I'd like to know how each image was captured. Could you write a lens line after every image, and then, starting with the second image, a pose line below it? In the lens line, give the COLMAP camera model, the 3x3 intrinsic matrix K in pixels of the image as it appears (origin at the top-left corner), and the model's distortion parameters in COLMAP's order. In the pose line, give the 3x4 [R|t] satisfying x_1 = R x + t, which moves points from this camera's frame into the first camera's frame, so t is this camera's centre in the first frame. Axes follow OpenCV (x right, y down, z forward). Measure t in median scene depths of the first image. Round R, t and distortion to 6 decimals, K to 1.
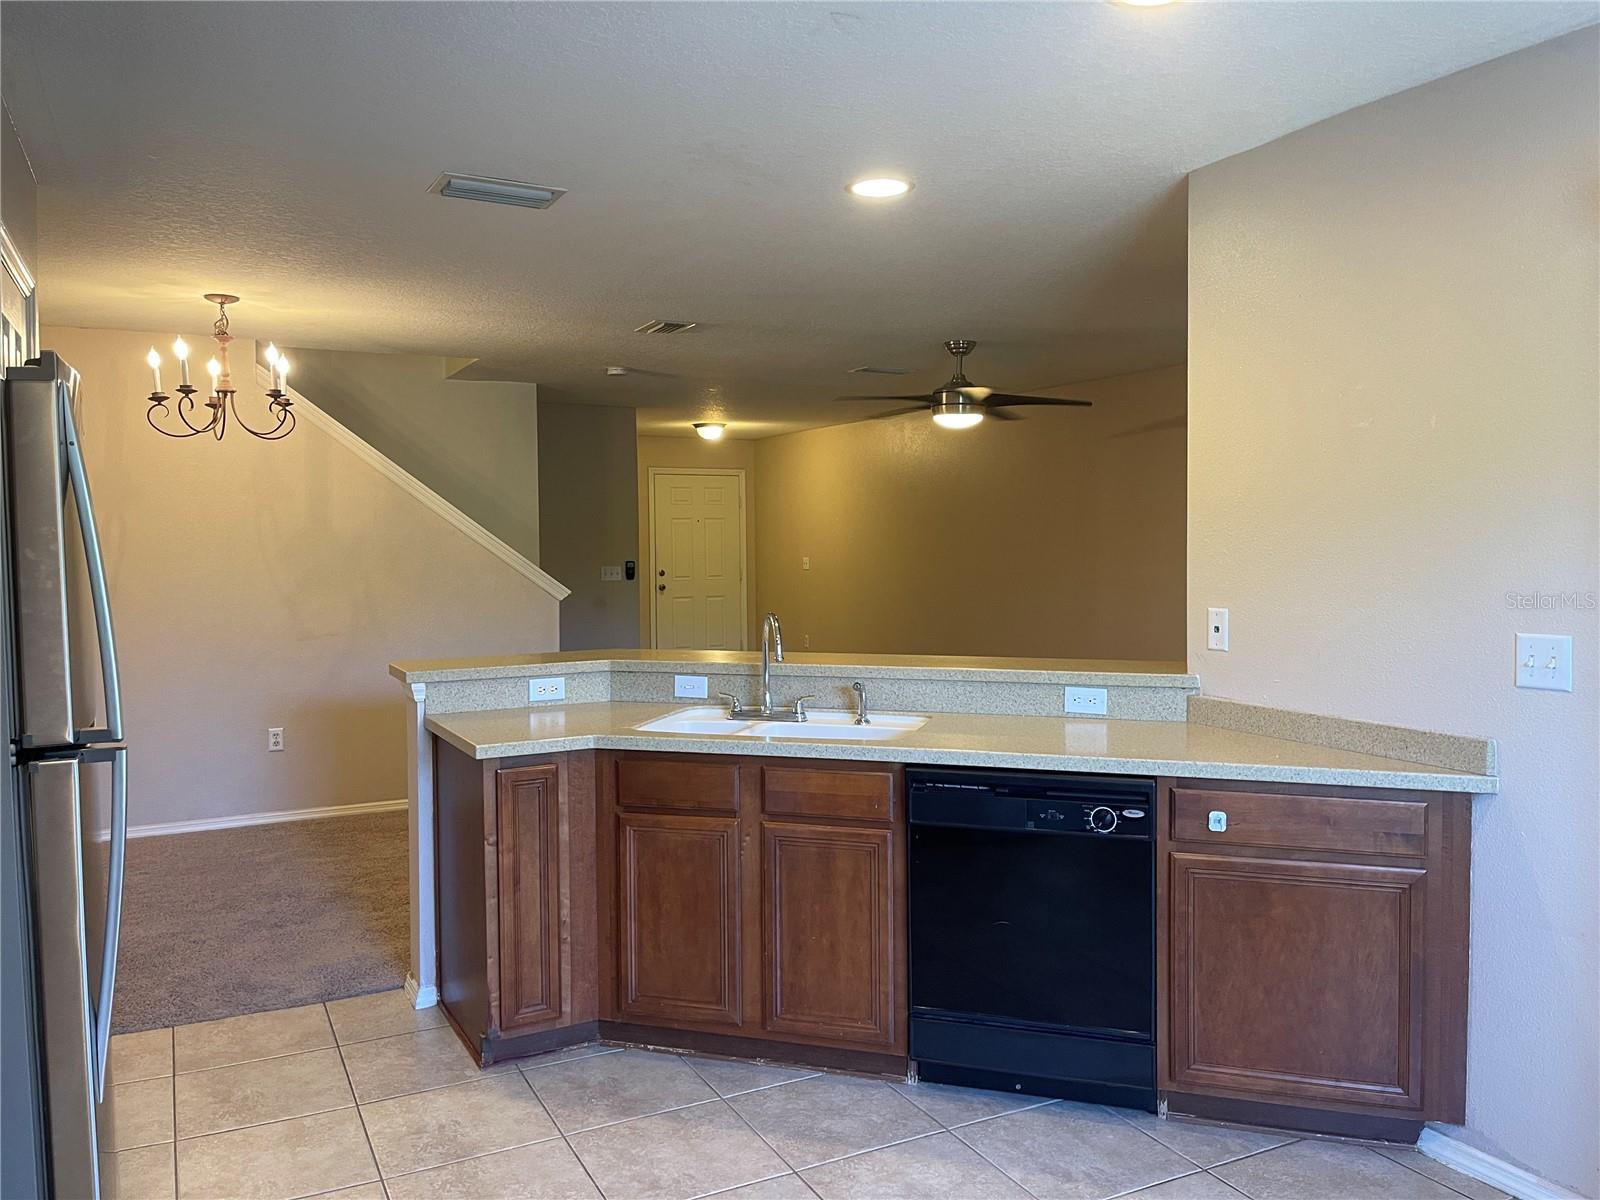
lens RADIAL K [[1214.6, 0, 800.0], [0, 1214.6, 600.0], [0, 0, 1]] dist [-0.048921, -0.003309]
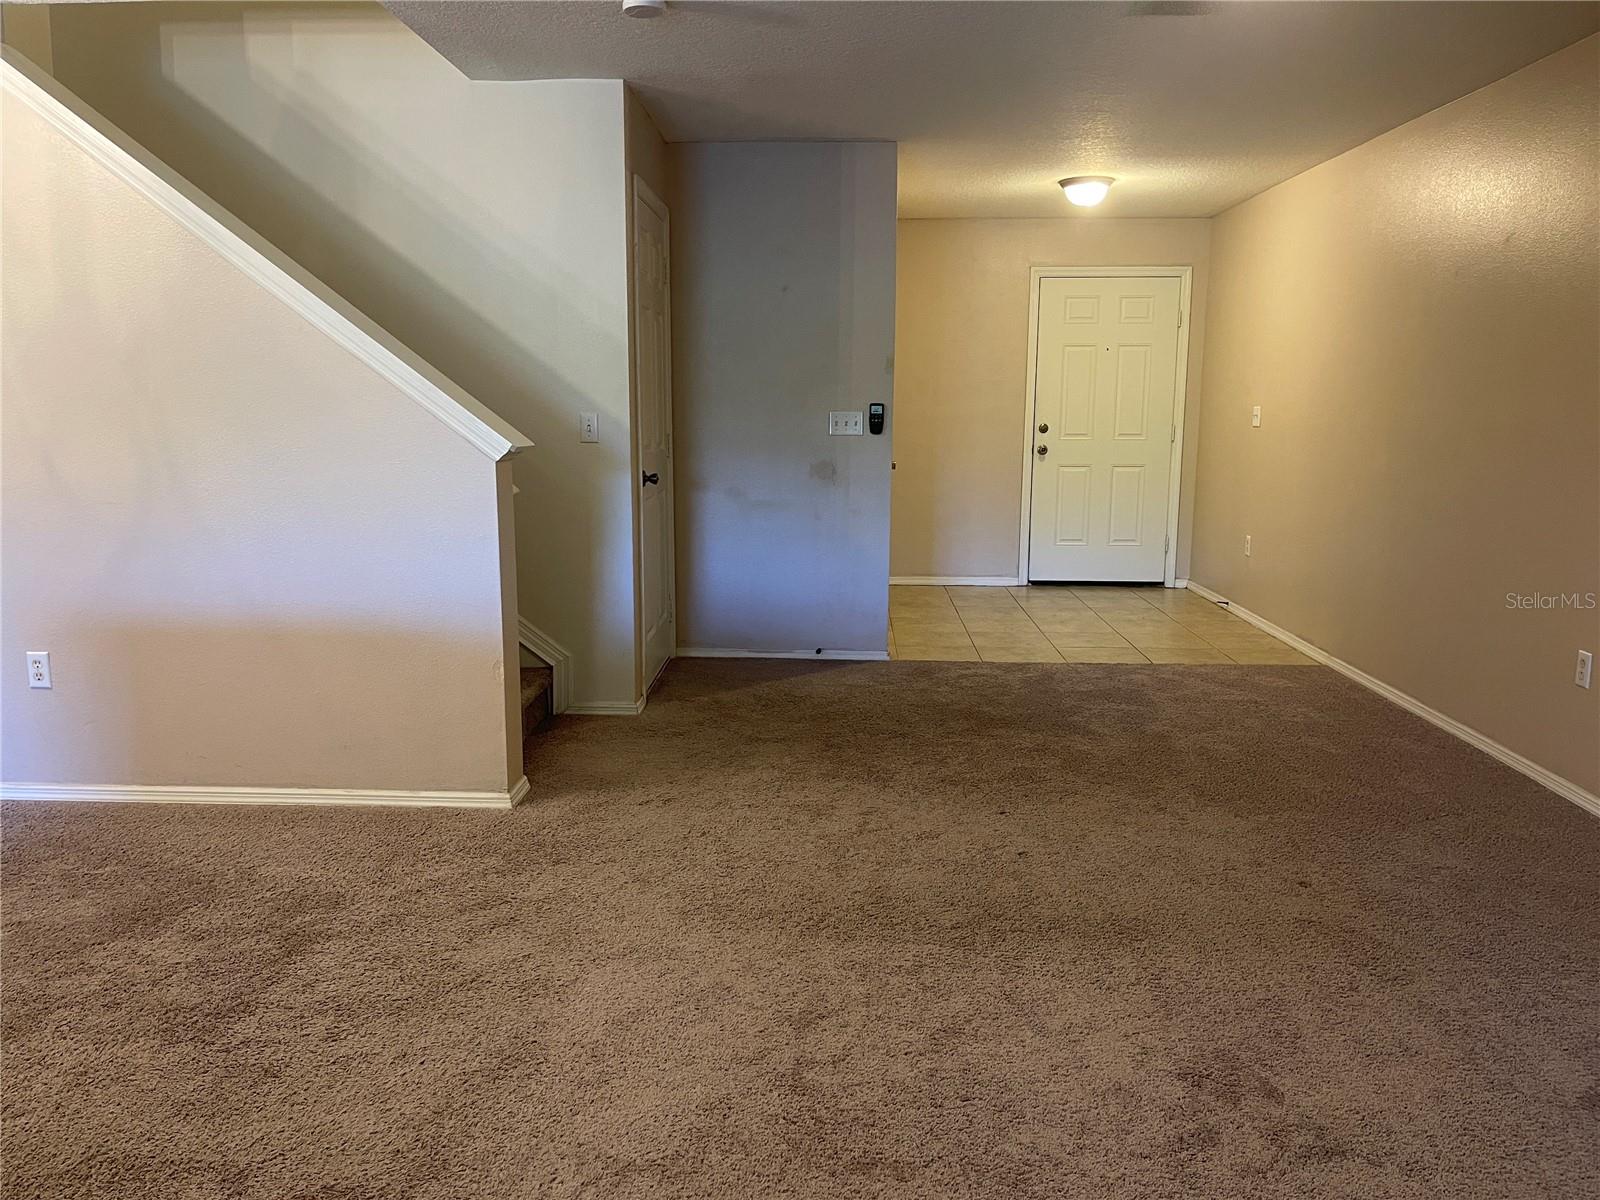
lens RADIAL K [[1201.6, 0, 800.0], [0, 1201.6, 600.0], [0, 0, 1]] dist [0.083849, -0.000059]
pose [[0.869281, 0.094049, -0.485290, 0.117206], [-0.037959, 0.991535, 0.124166, -0.006567], [0.492860, -0.089514, 0.865492, 0.383856]]
